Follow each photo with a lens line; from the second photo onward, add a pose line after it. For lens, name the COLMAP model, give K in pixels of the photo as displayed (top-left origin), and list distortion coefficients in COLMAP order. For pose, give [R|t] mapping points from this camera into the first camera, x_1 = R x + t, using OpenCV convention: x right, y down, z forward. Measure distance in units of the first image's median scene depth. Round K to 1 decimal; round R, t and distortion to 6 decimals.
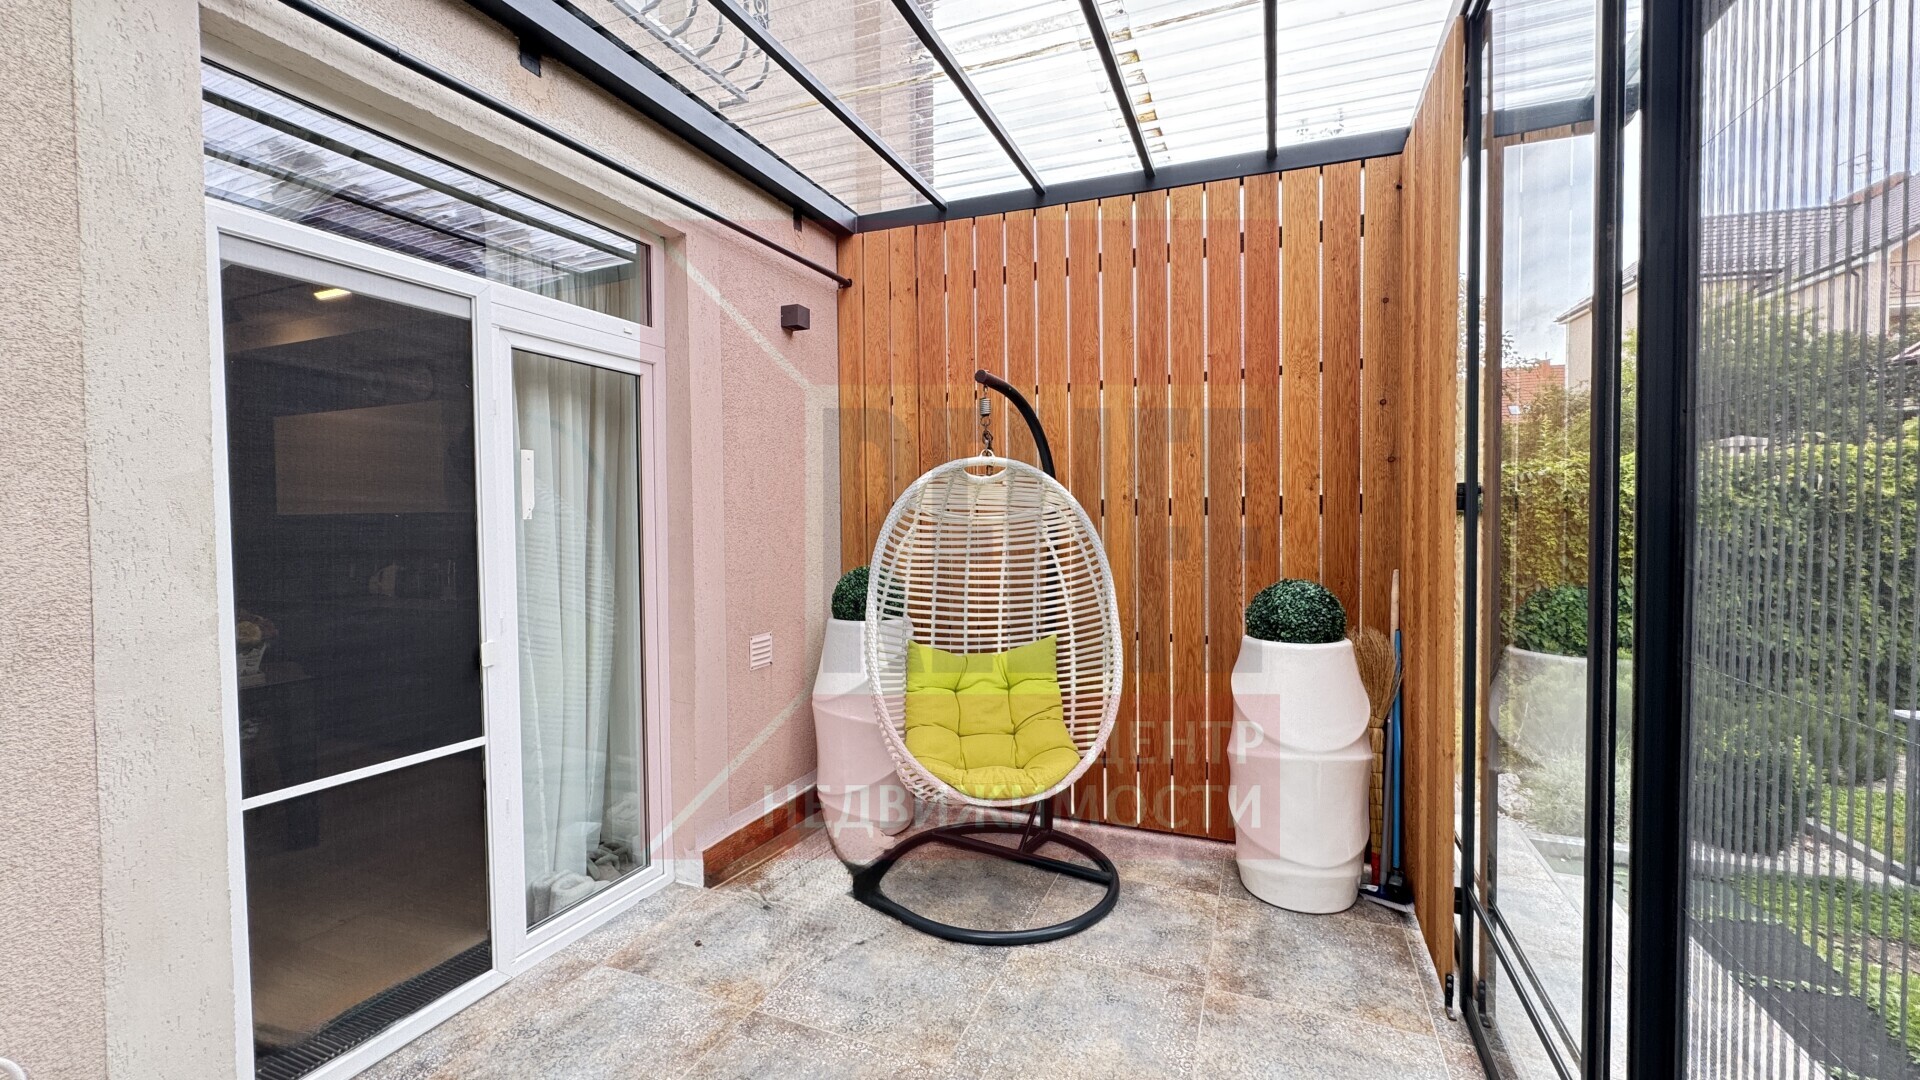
lens RADIAL K [[765.3, 0, 955.7], [0, 765.3, 539.0], [0, 0, 1]] dist [-0.002843, 0.000677]
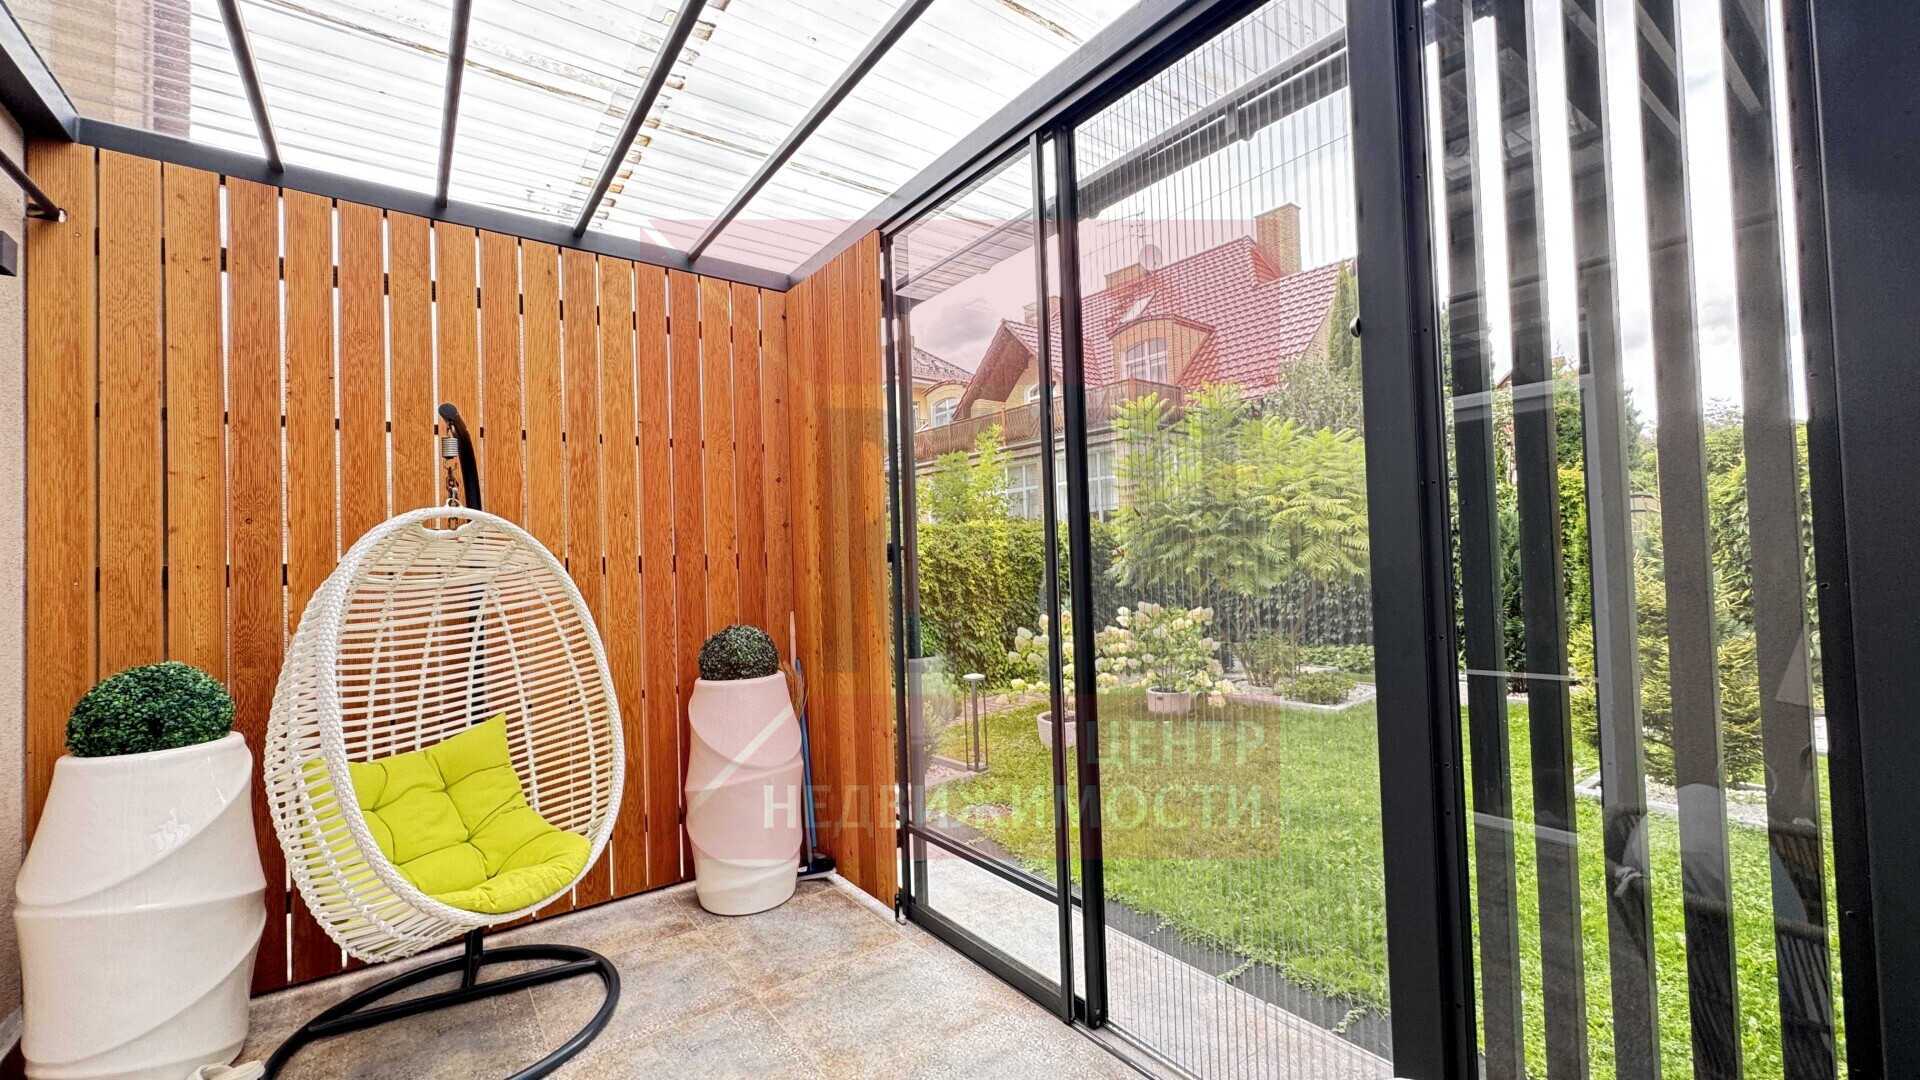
lens RADIAL K [[765.3, 0, 939.6], [0, 765.3, 549.7], [0, 0, 1]] dist [-0.002843, 0.000677]
pose [[0.529334, 0.007555, 0.848380, -0.354065], [0.059784, 0.997143, -0.046181, 0.009682], [-0.846305, 0.075164, 0.527369, 0.109351]]
